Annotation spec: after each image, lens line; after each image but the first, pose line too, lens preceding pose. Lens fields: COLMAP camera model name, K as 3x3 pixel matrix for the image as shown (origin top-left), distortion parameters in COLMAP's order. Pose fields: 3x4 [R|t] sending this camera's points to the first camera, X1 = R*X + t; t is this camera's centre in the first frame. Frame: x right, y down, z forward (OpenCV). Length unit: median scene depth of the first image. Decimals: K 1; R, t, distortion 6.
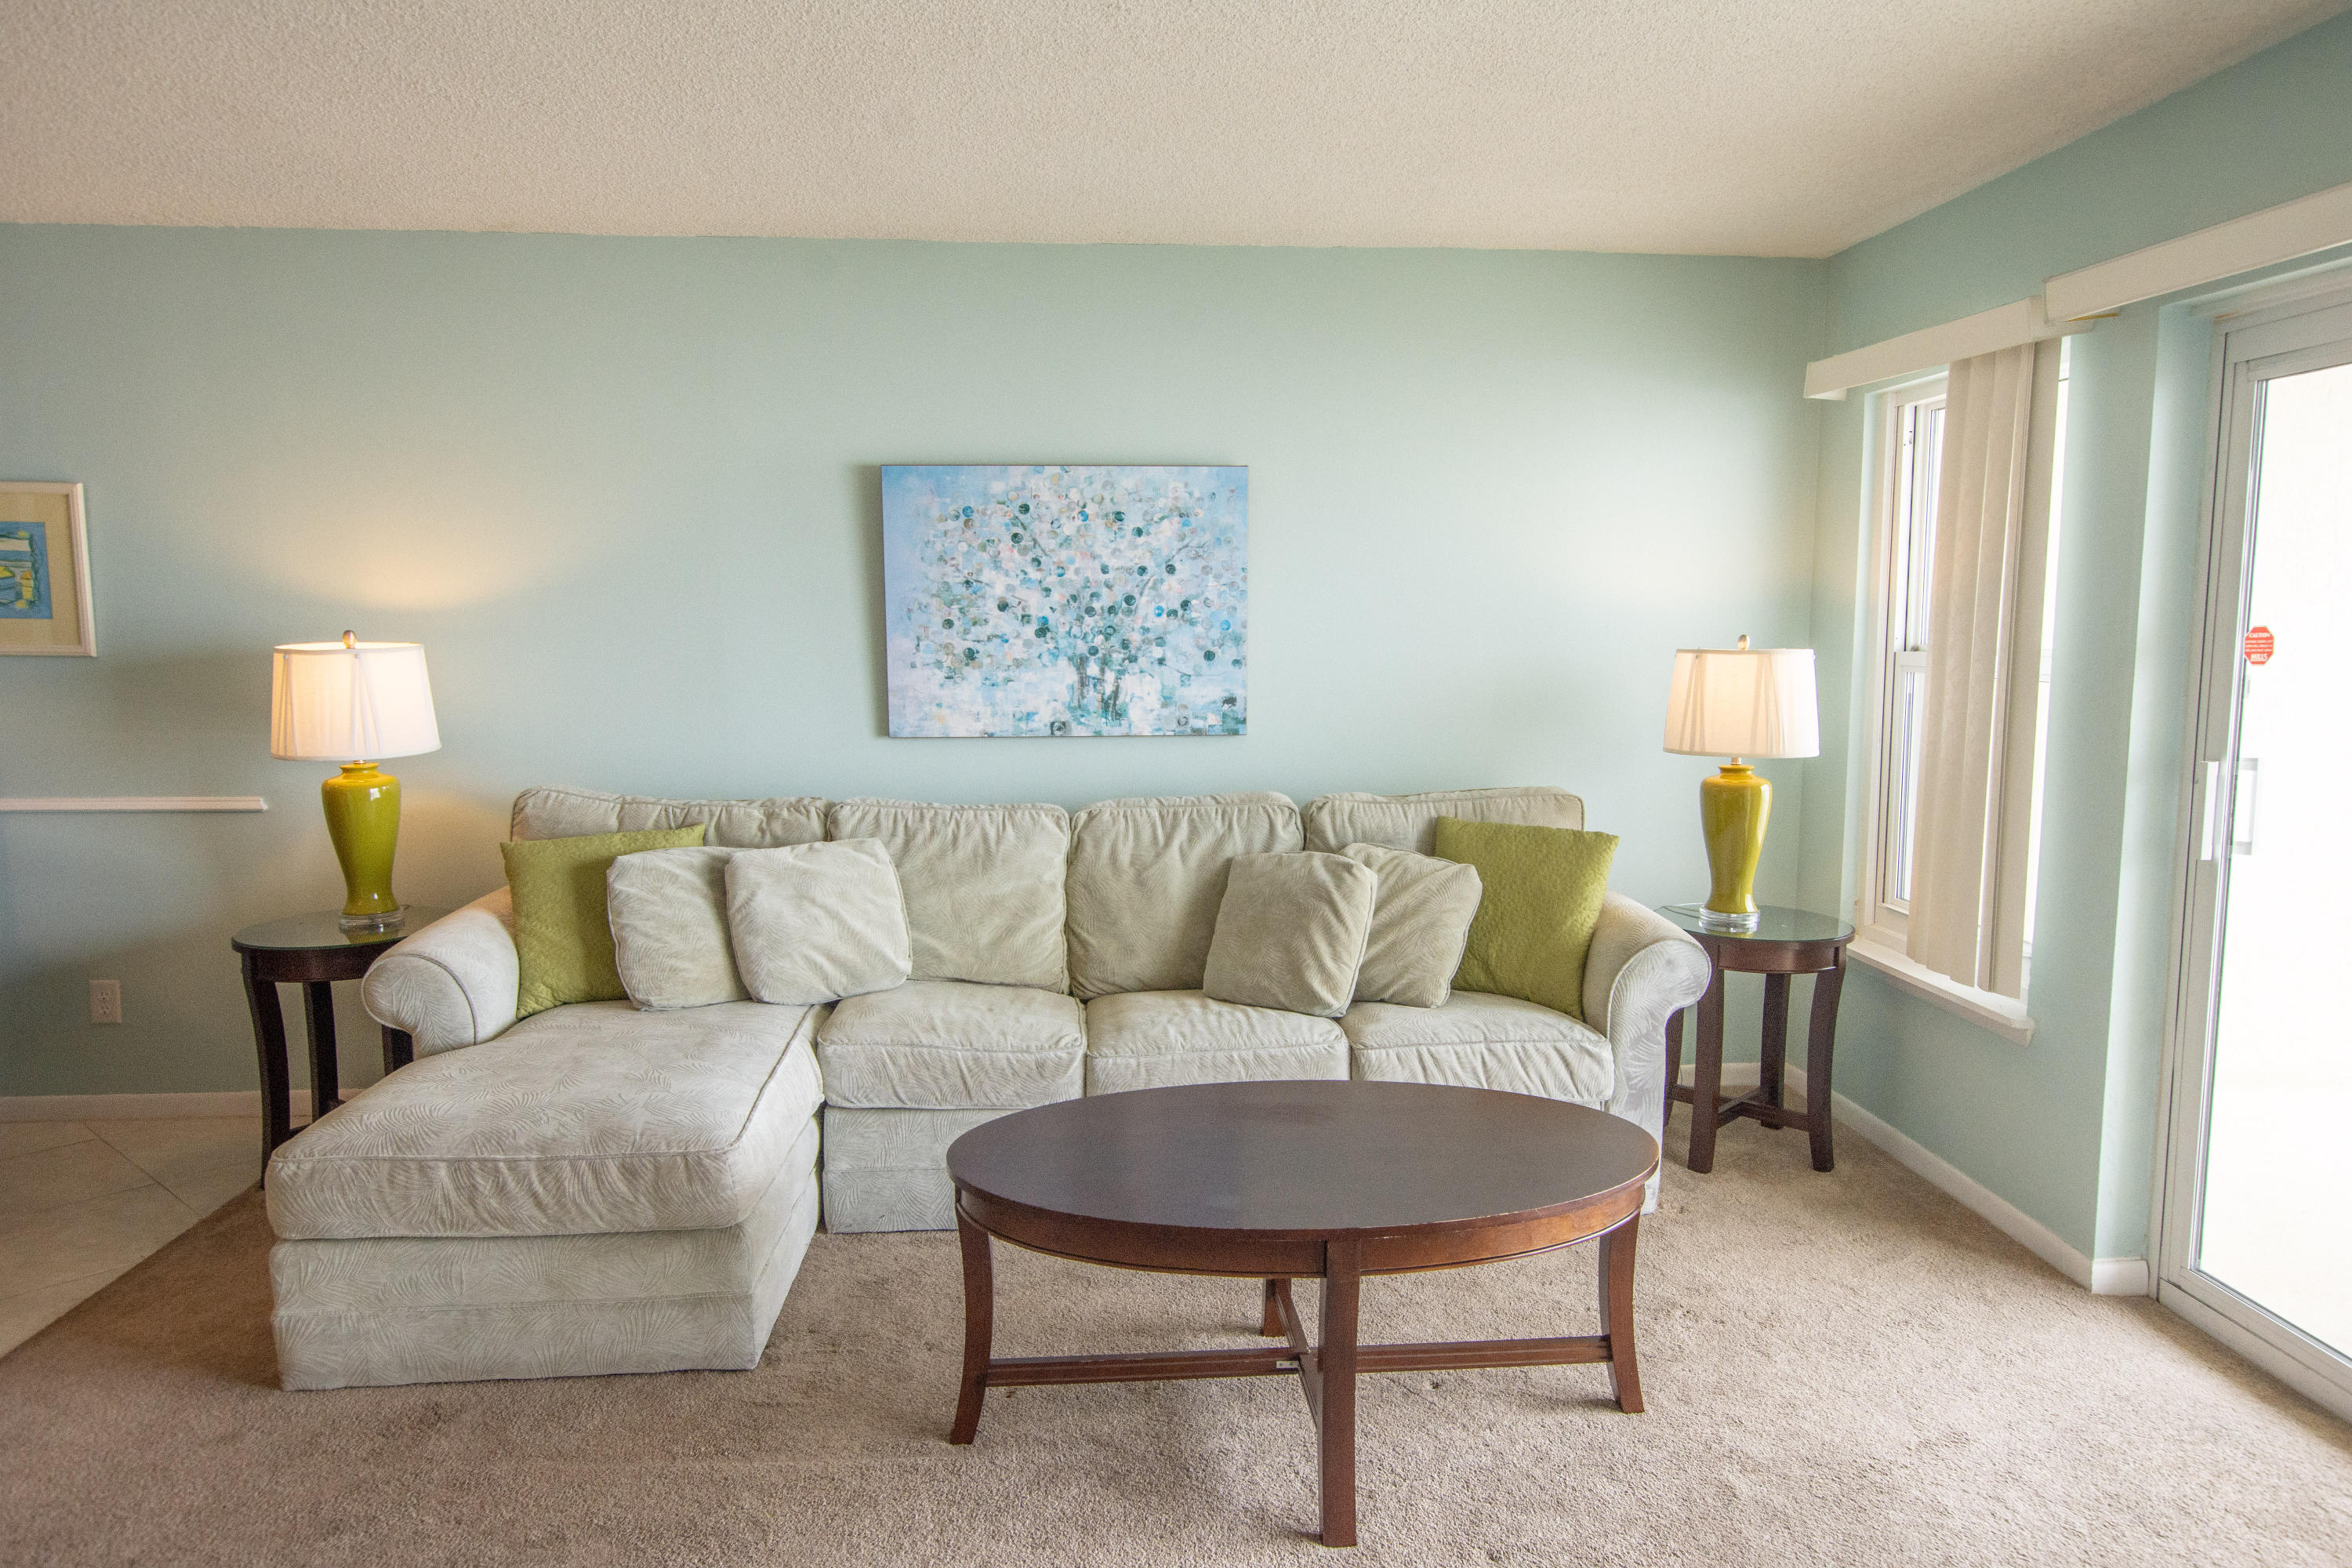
lens RADIAL K [[1533.9, 0, 1188.2], [0, 1533.9, 776.2], [0, 0, 1]] dist [0.000281, 0.001346]
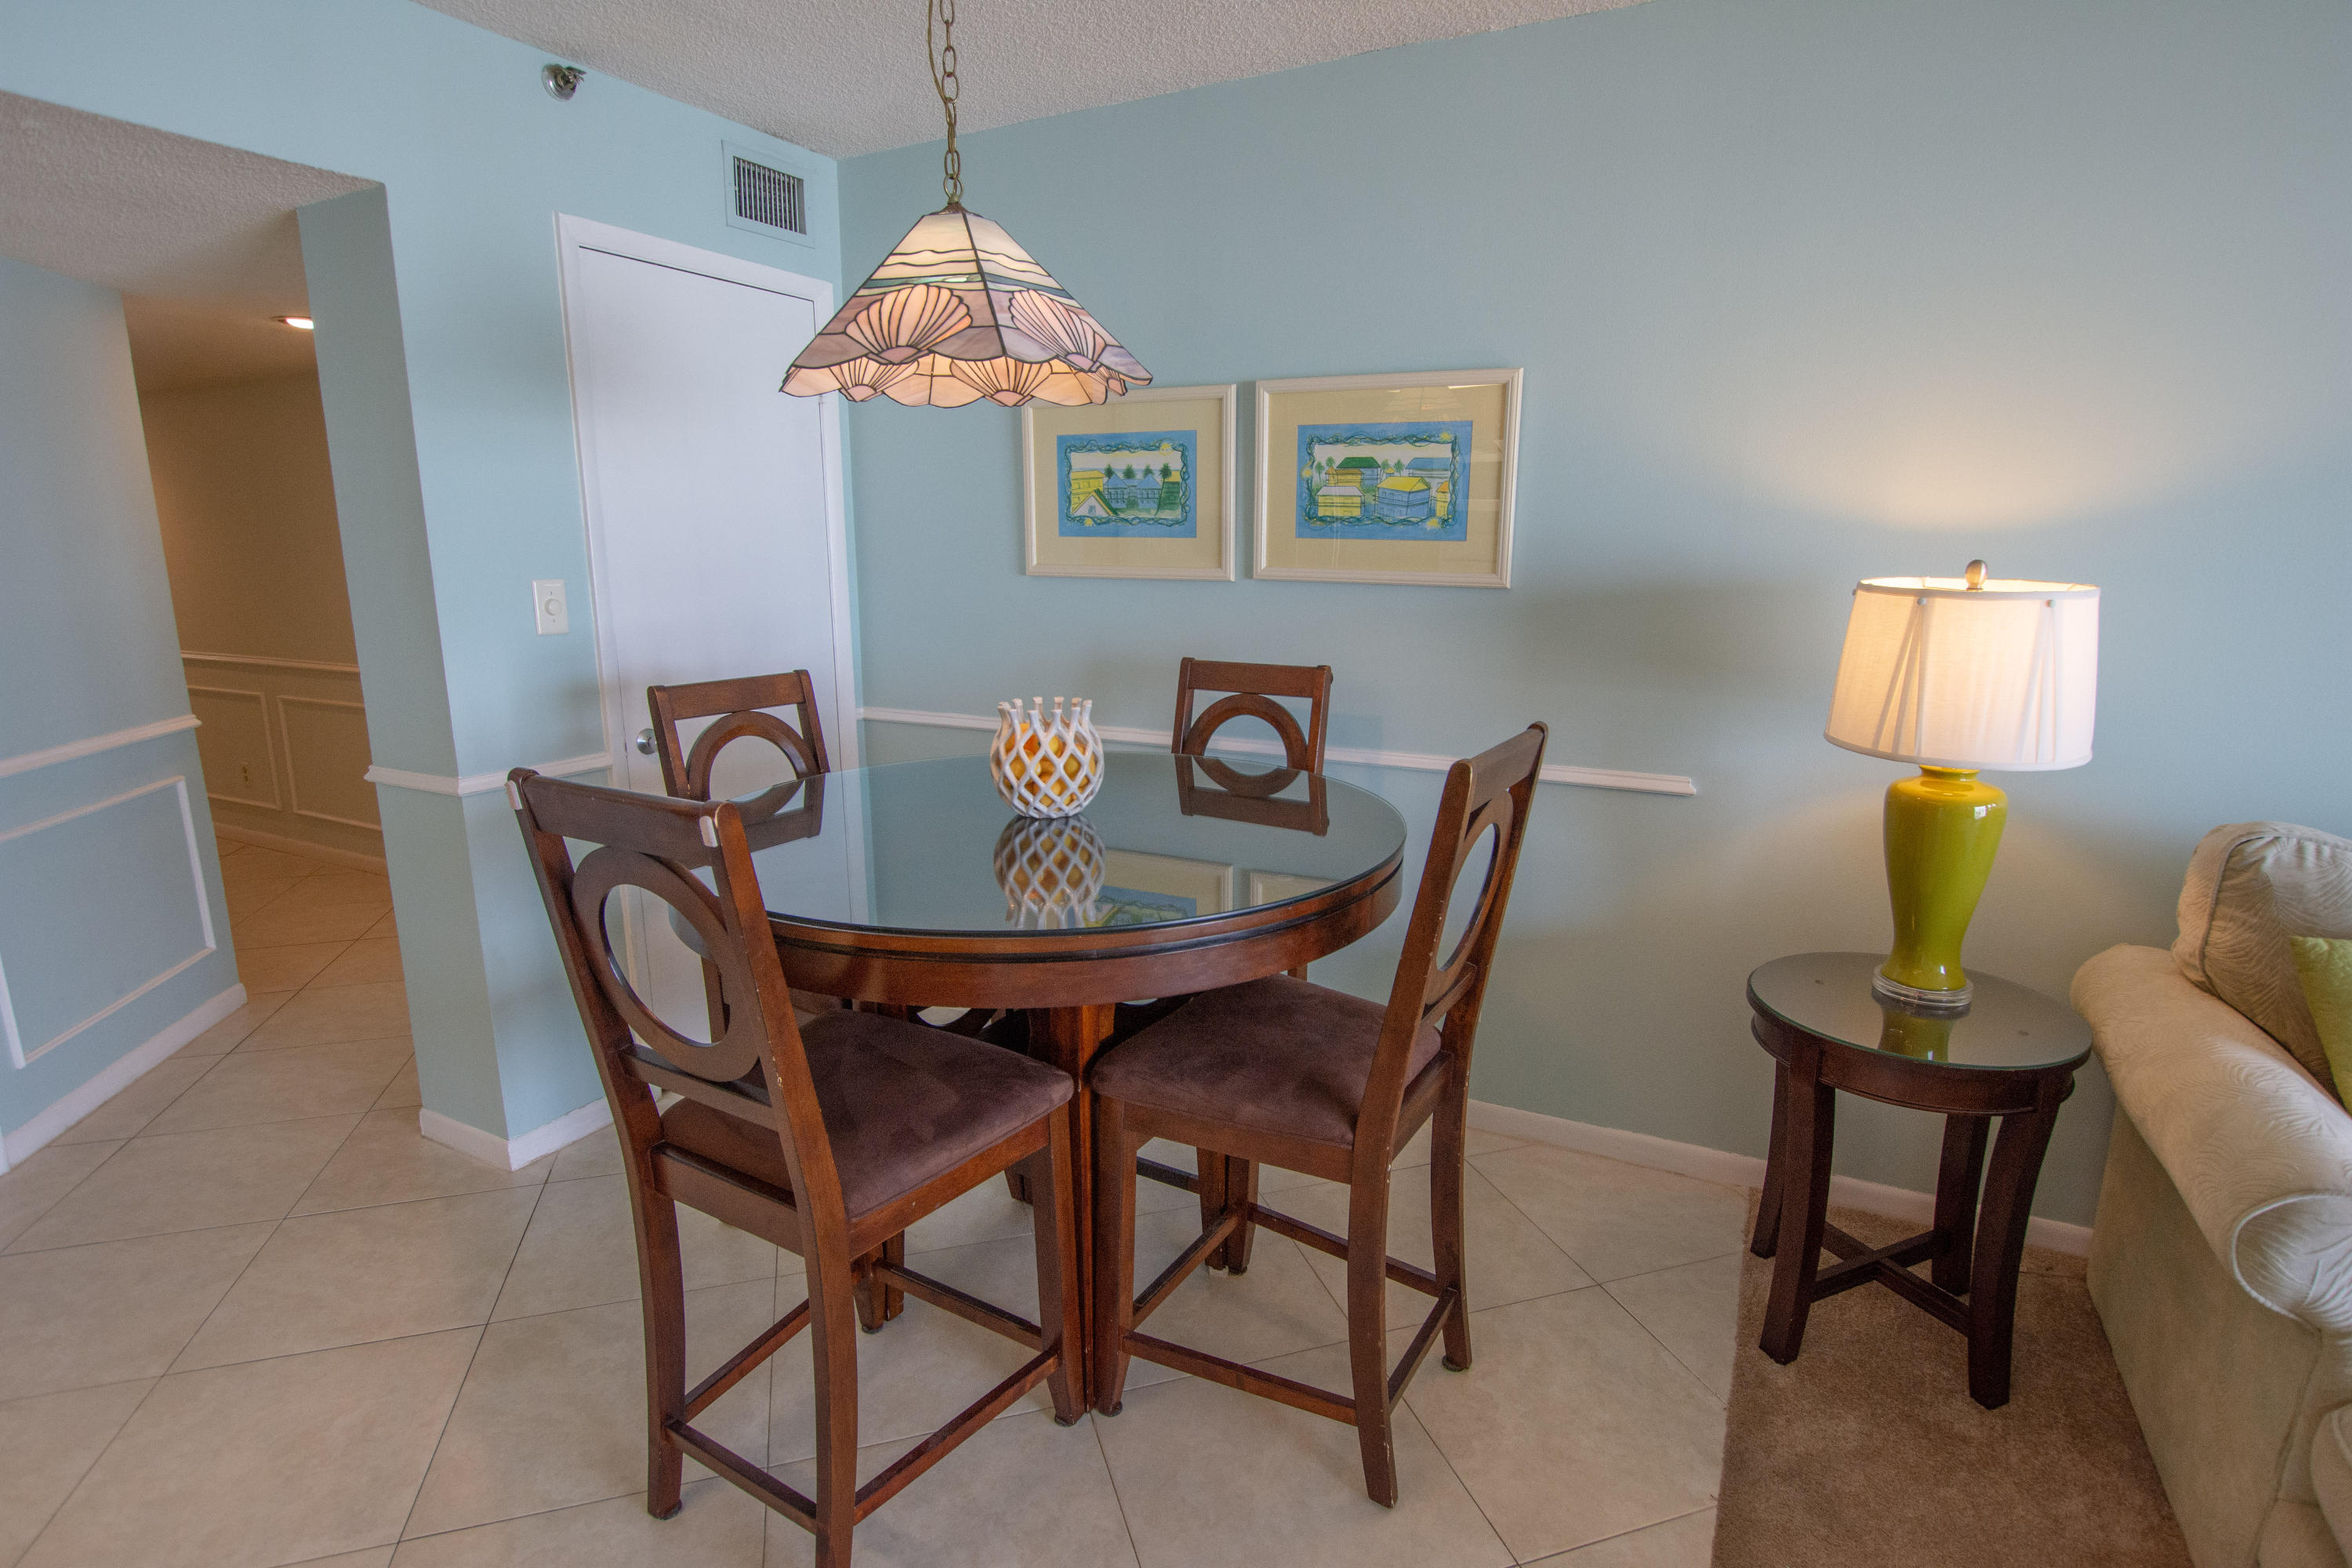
lens RADIAL K [[1245.9, 0, 1176.0], [0, 1245.9, 784.0], [0, 0, 1]] dist [-0.002026, -0.000604]
pose [[0.841964, 0.107178, -0.528781, -0.493135], [-0.060942, 0.992690, 0.104172, -0.032539], [0.536081, -0.055484, 0.842341, 0.339194]]
